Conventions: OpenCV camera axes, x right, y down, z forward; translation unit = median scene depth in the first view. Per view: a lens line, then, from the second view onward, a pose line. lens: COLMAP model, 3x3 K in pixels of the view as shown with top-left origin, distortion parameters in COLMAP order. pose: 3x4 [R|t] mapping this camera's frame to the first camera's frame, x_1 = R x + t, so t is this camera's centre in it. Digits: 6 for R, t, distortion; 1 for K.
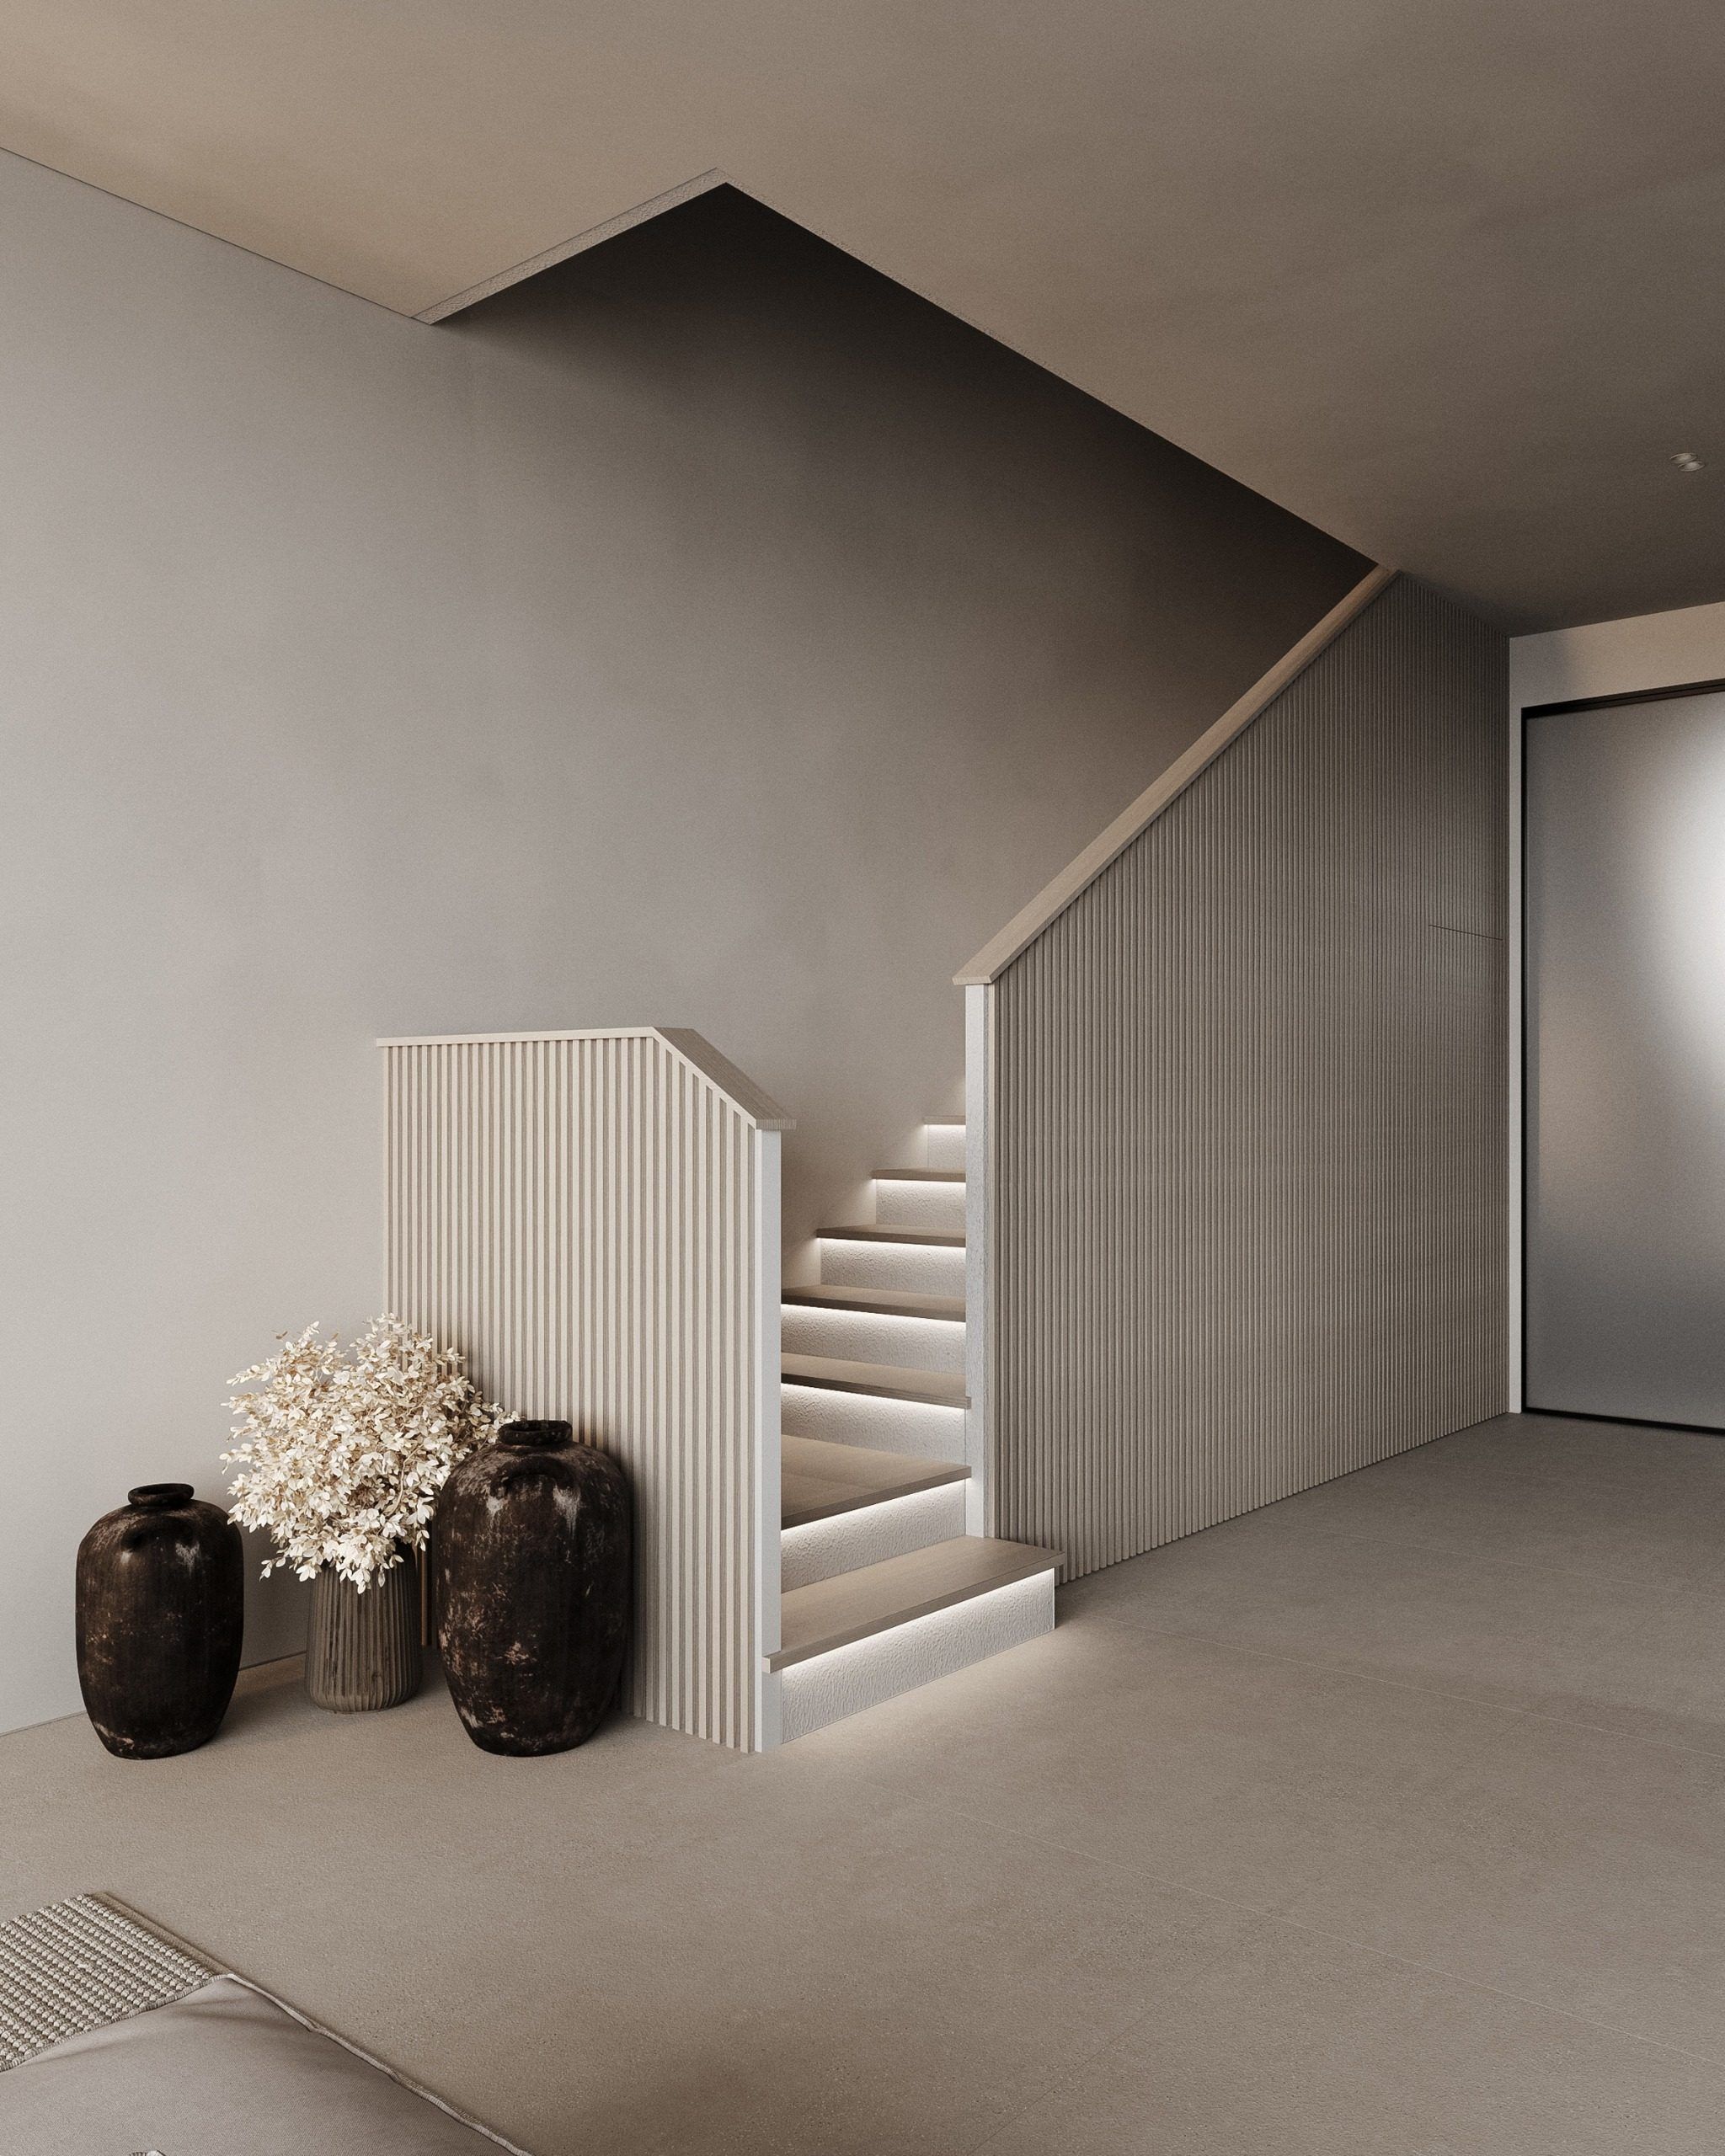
lens RADIAL K [[1706.8, 0, 862.5], [0, 1706.8, 1078.0], [0, 0, 1]] dist [0.008101, 0.003902]
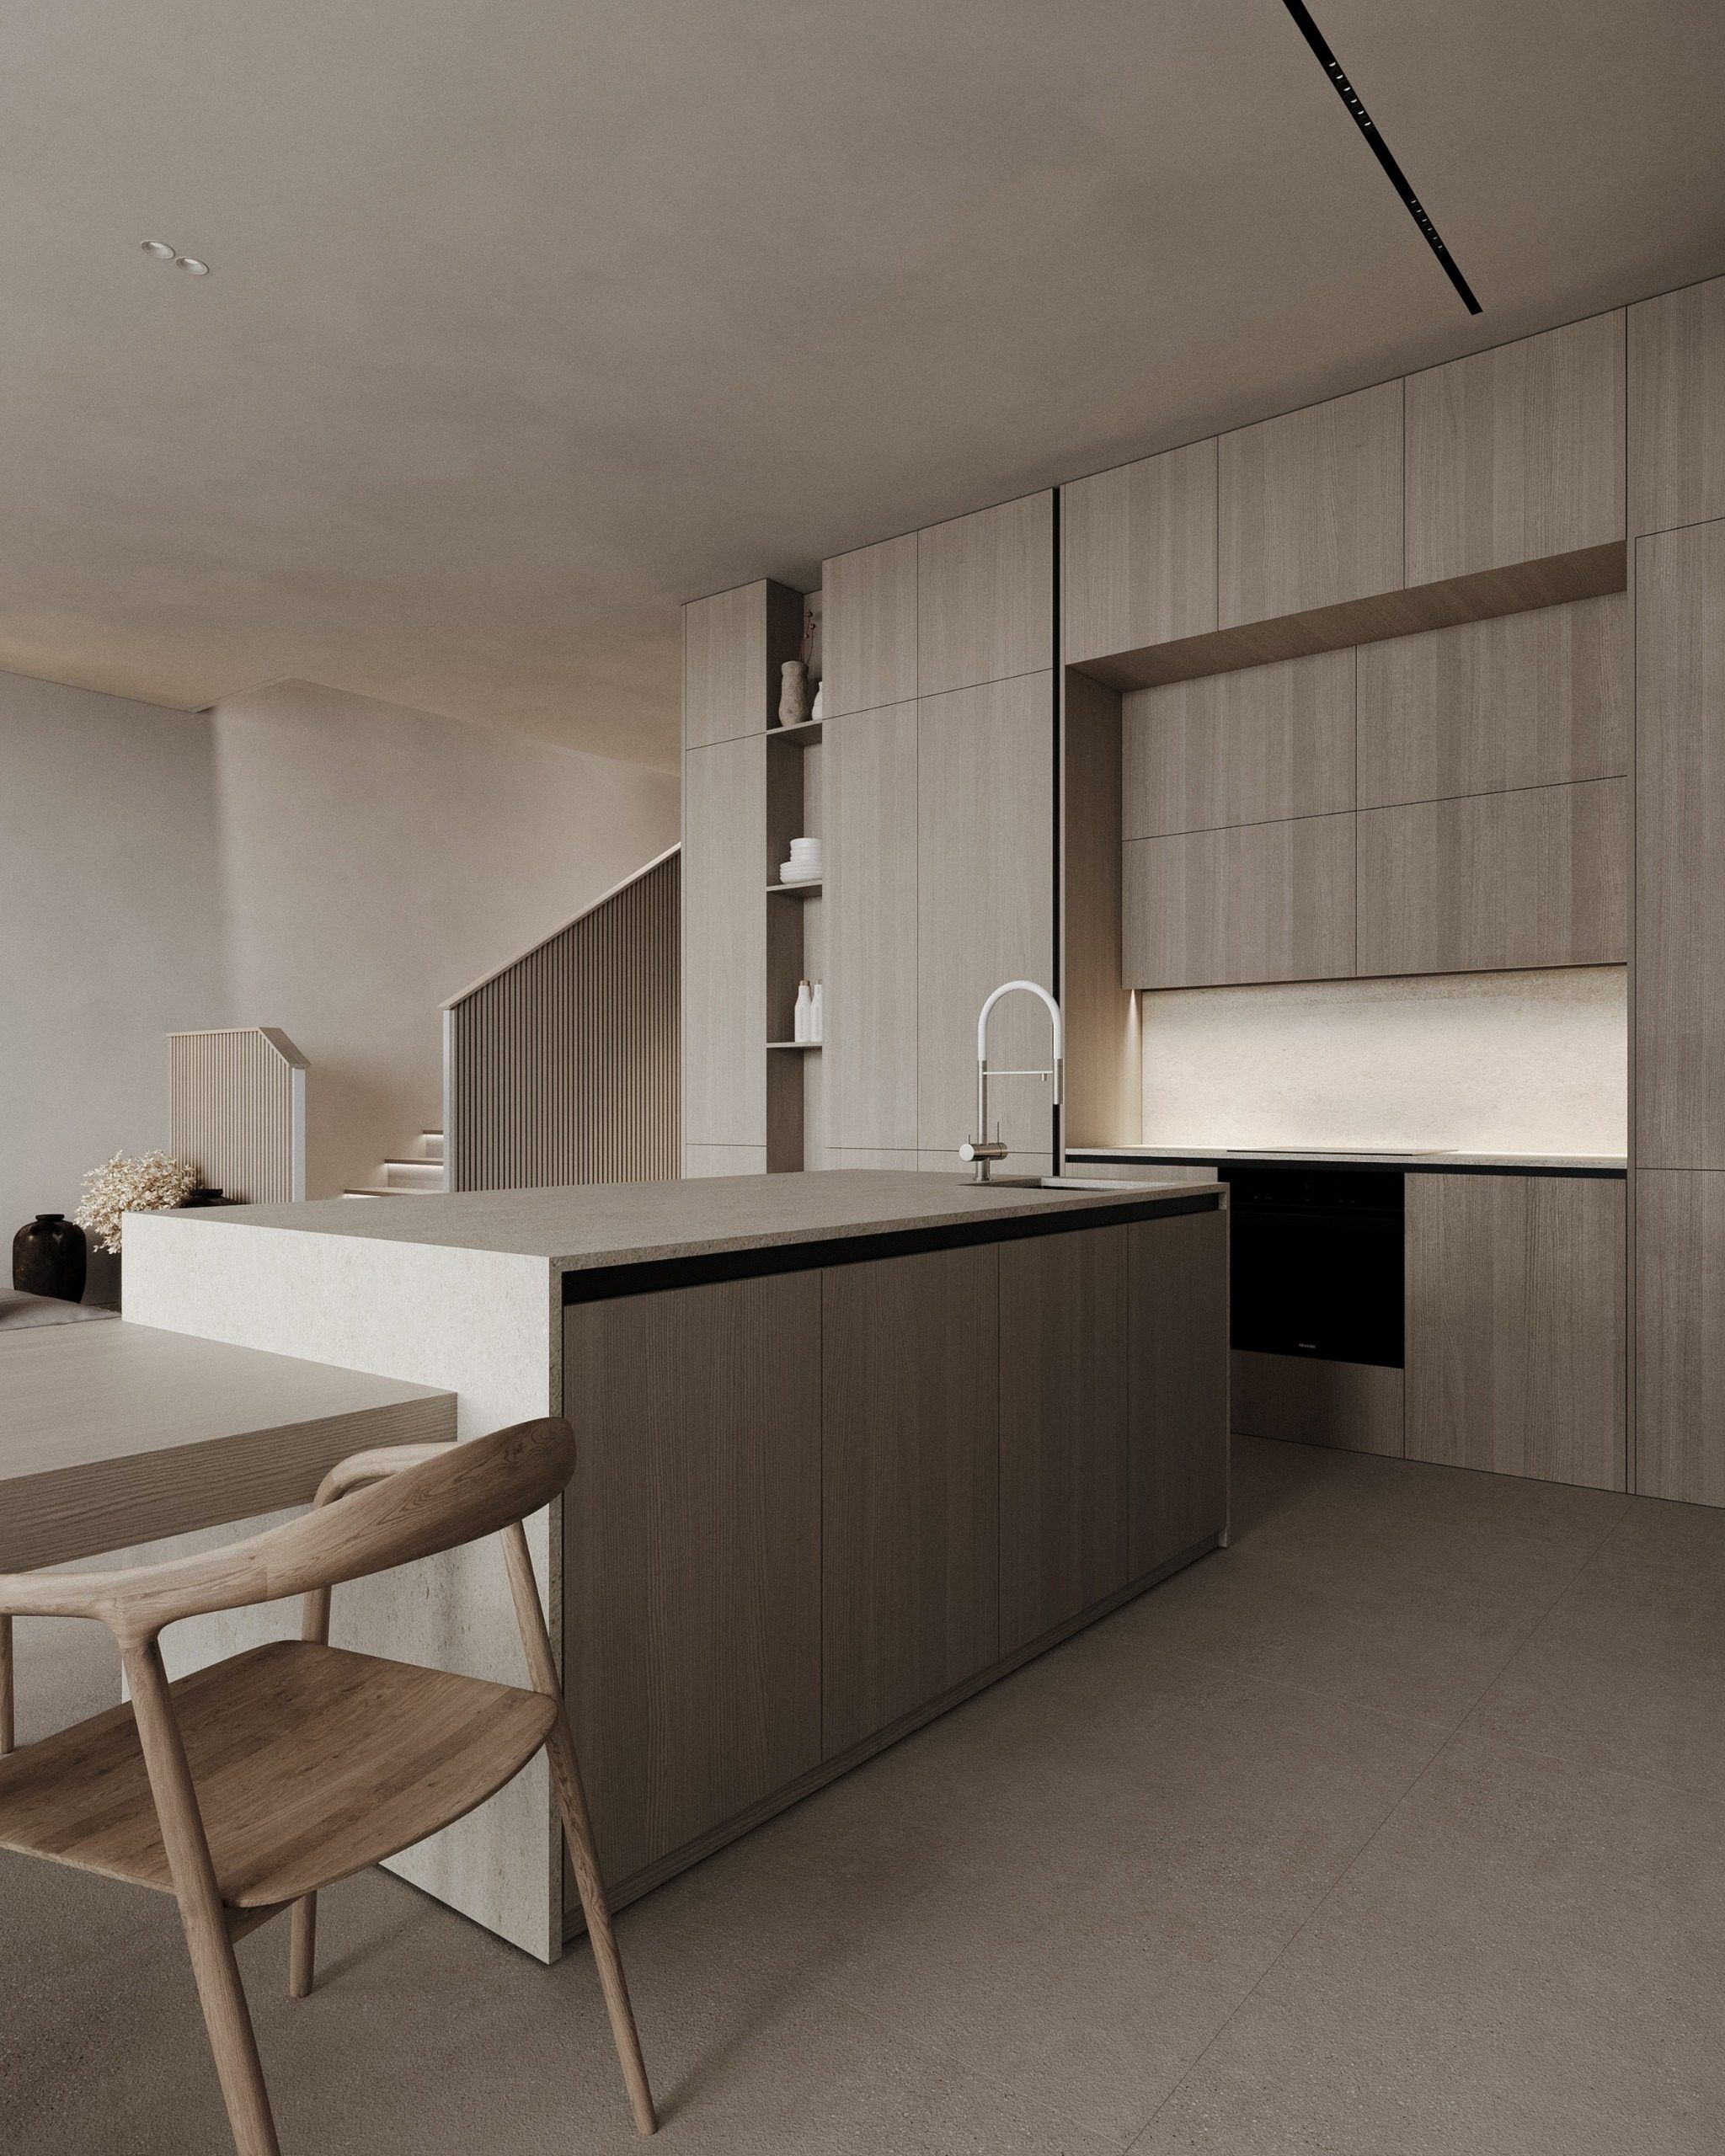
lens RADIAL K [[1332.6, 0, 862.5], [0, 1332.6, 1078.0], [0, 0, 1]] dist [-0.004844, -0.002372]
pose [[0.998603, 0.001644, 0.052822, 0.655681], [-0.001669, 0.999999, 0.000414, 0.042136], [-0.052821, -0.000502, 0.998604, -0.969636]]
